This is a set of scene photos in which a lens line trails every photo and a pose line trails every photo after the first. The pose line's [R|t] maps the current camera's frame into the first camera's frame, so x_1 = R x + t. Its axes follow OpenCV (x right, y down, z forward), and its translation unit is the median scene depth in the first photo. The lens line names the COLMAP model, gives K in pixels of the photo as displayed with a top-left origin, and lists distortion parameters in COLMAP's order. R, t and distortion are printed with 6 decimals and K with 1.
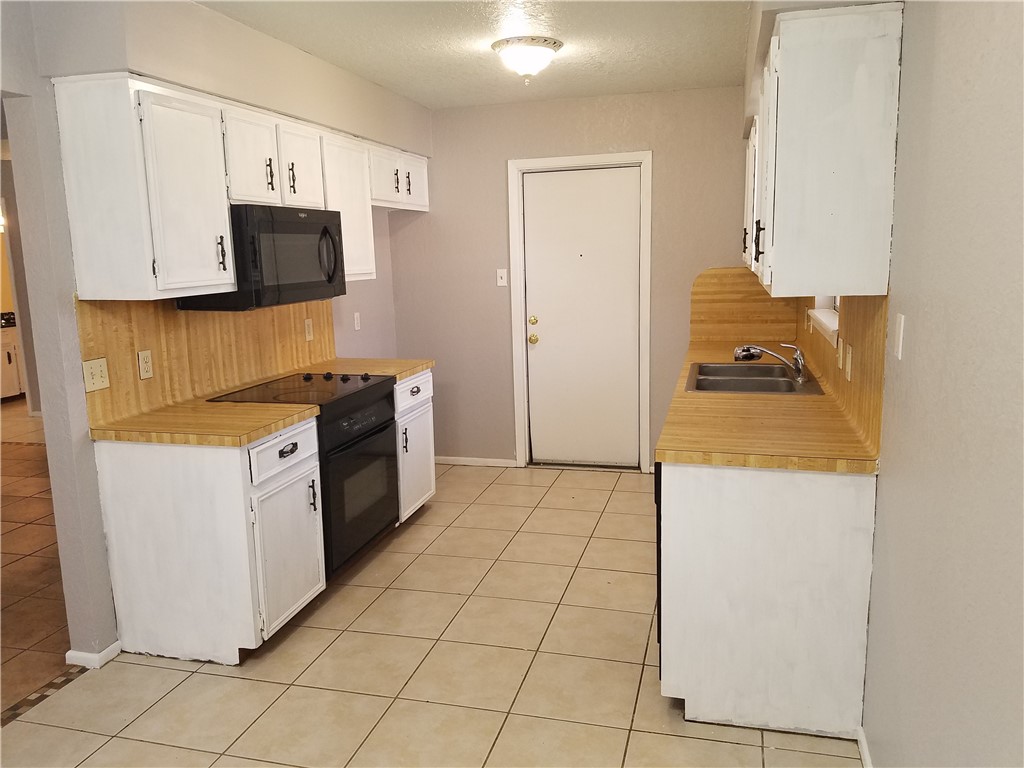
lens RADIAL K [[775.6, 0, 517.8], [0, 775.6, 389.4], [0, 0, 1]] dist [0.173602, -0.365910]
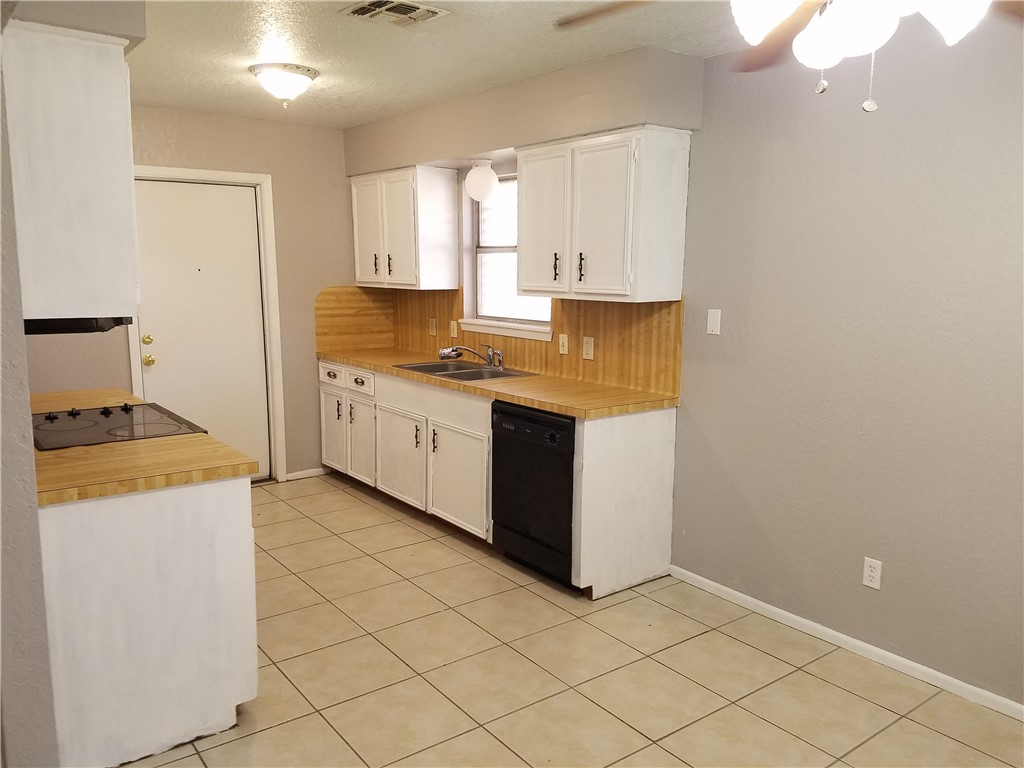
lens RADIAL K [[775.6, 0, 517.8], [0, 775.6, 389.4], [0, 0, 1]] dist [0.173602, -0.365910]
pose [[0.607904, -0.094231, 0.788399, -0.565014], [0.117475, 0.992679, 0.028066, -0.008965], [-0.785272, 0.075556, 0.614524, 0.124235]]
